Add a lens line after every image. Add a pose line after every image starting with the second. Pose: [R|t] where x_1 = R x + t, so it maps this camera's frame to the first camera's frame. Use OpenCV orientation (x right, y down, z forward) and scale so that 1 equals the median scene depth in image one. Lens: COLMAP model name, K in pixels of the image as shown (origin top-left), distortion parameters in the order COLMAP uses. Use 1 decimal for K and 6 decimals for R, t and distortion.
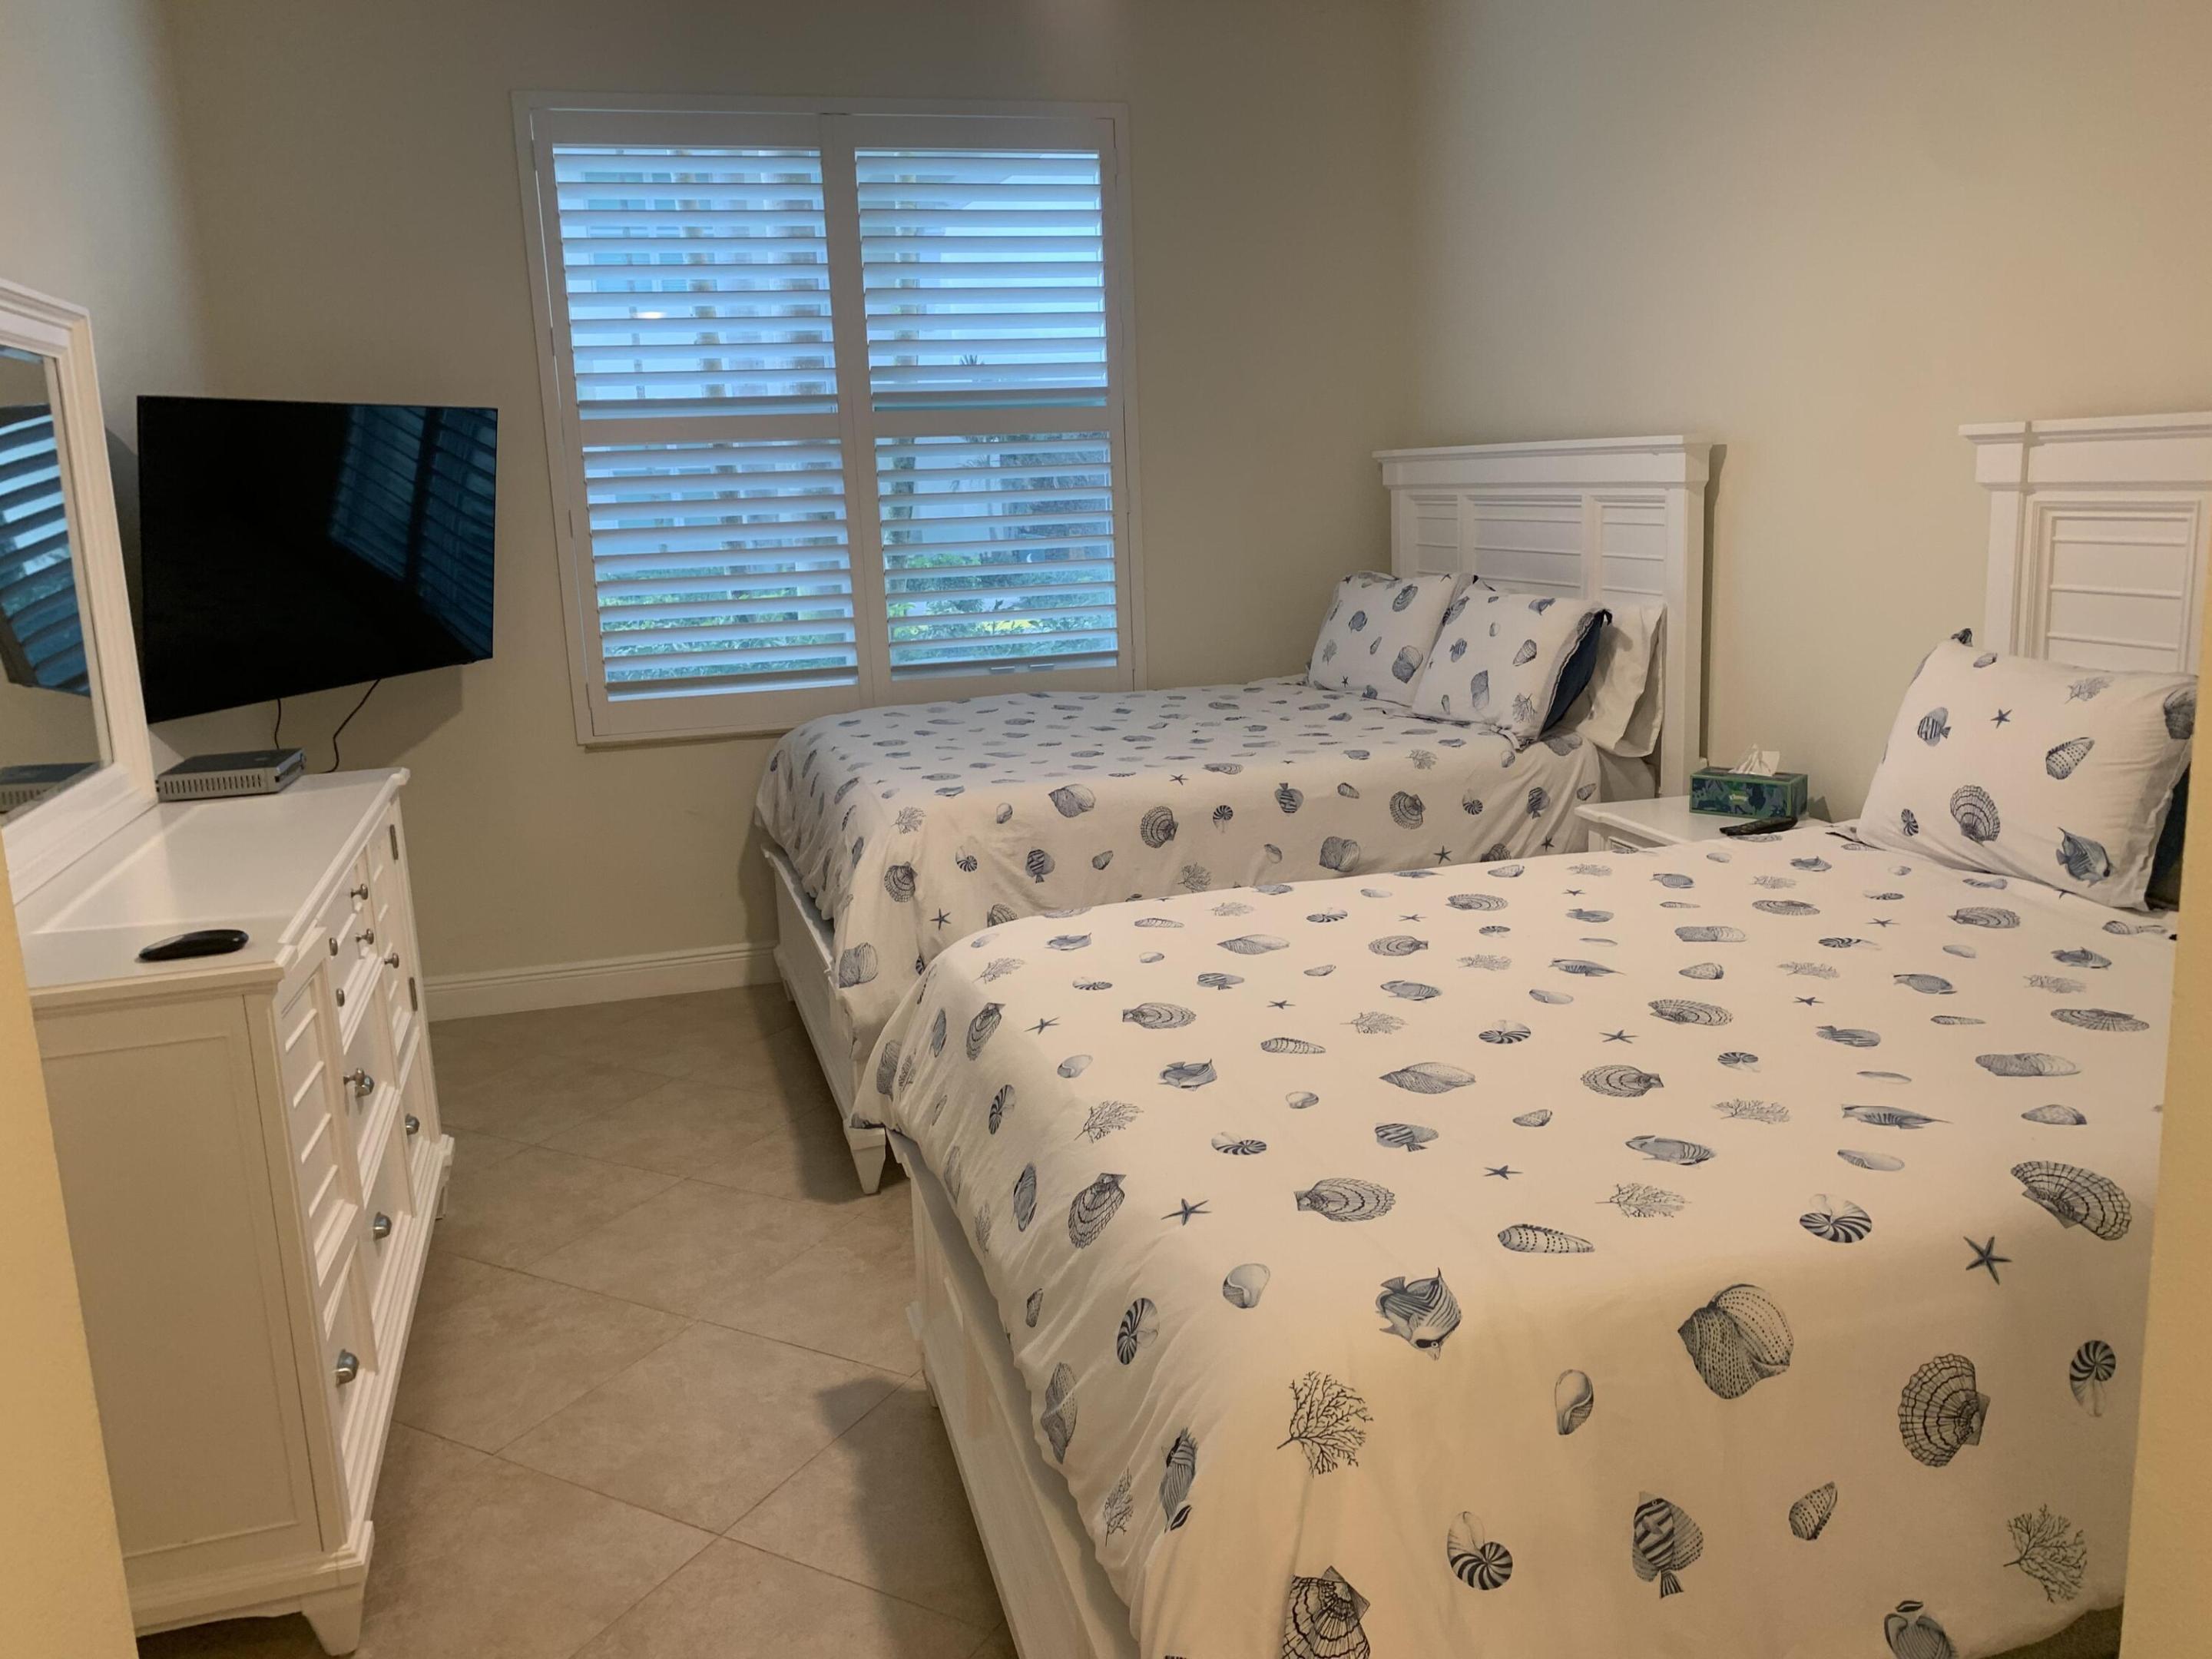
lens RADIAL K [[1718.5, 0, 1109.8], [0, 1718.5, 816.4], [0, 0, 1]] dist [0.040859, -0.046177]
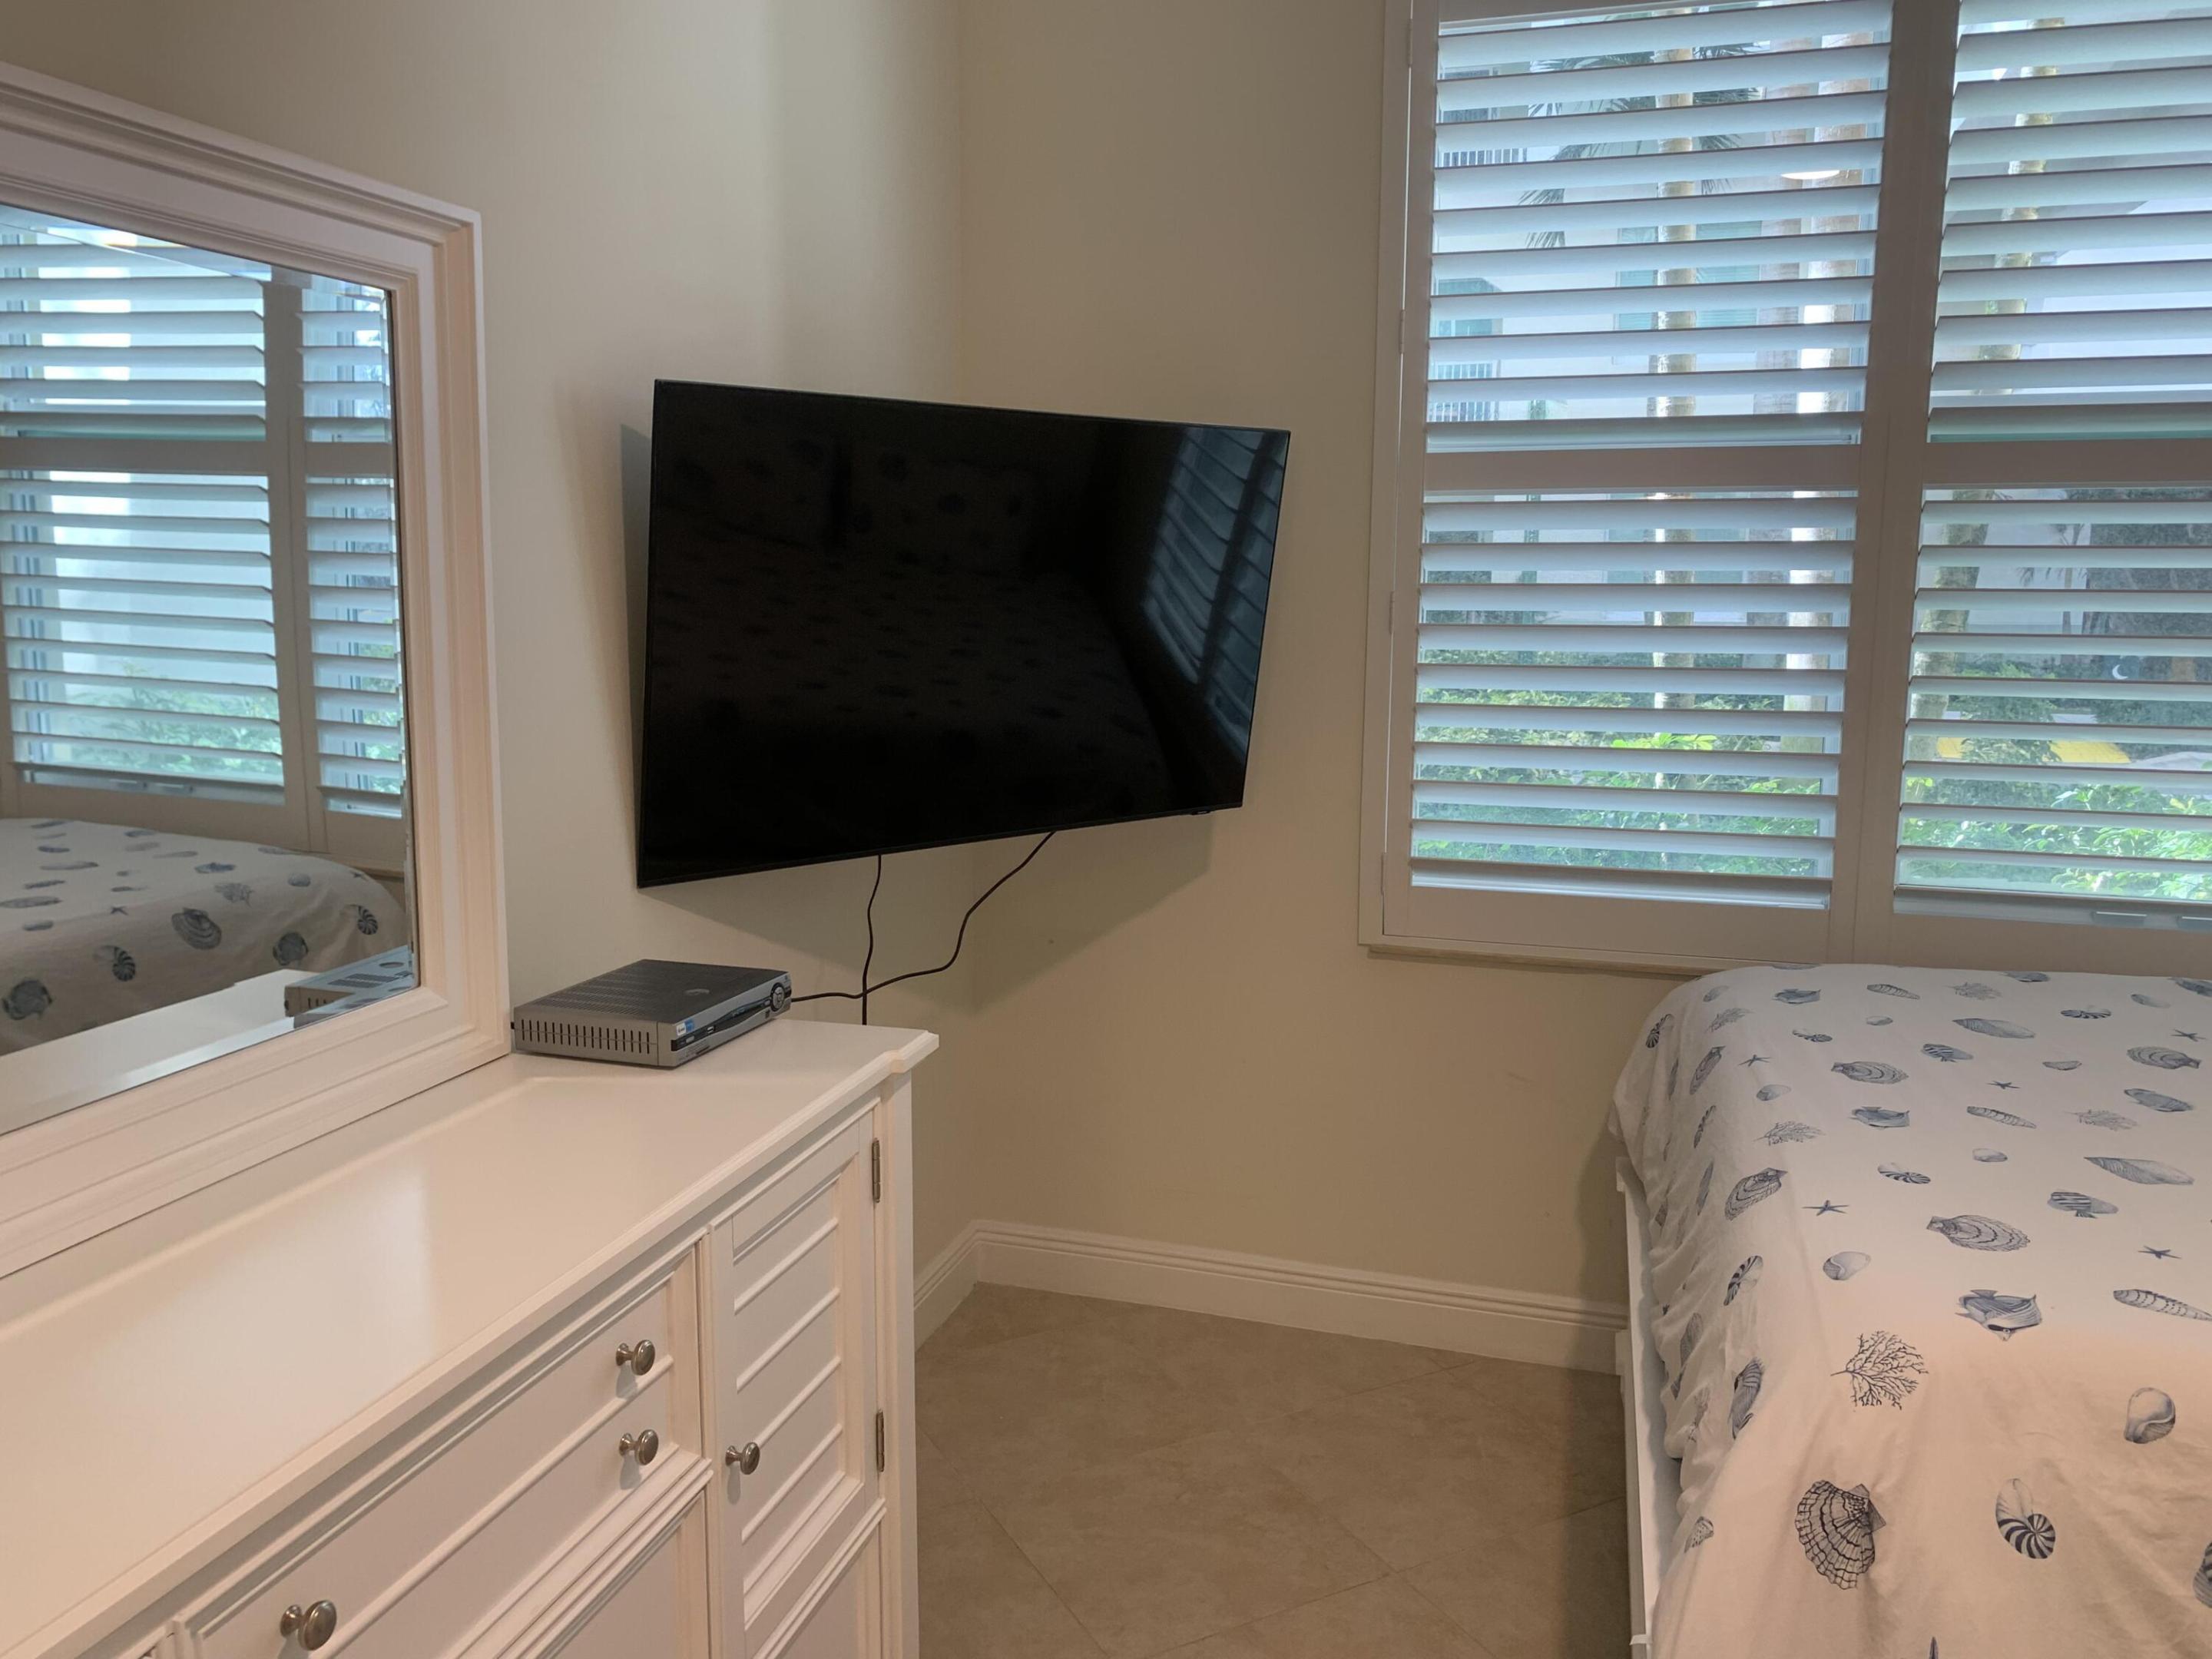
lens RADIAL K [[1718.5, 0, 1121.2], [0, 1718.5, 827.2], [0, 0, 1]] dist [0.040859, -0.046177]
pose [[0.846593, 0.119763, -0.518591, -0.057064], [-0.138982, 0.990293, 0.001812, -0.082041], [0.513774, 0.070541, 0.855021, 0.433037]]
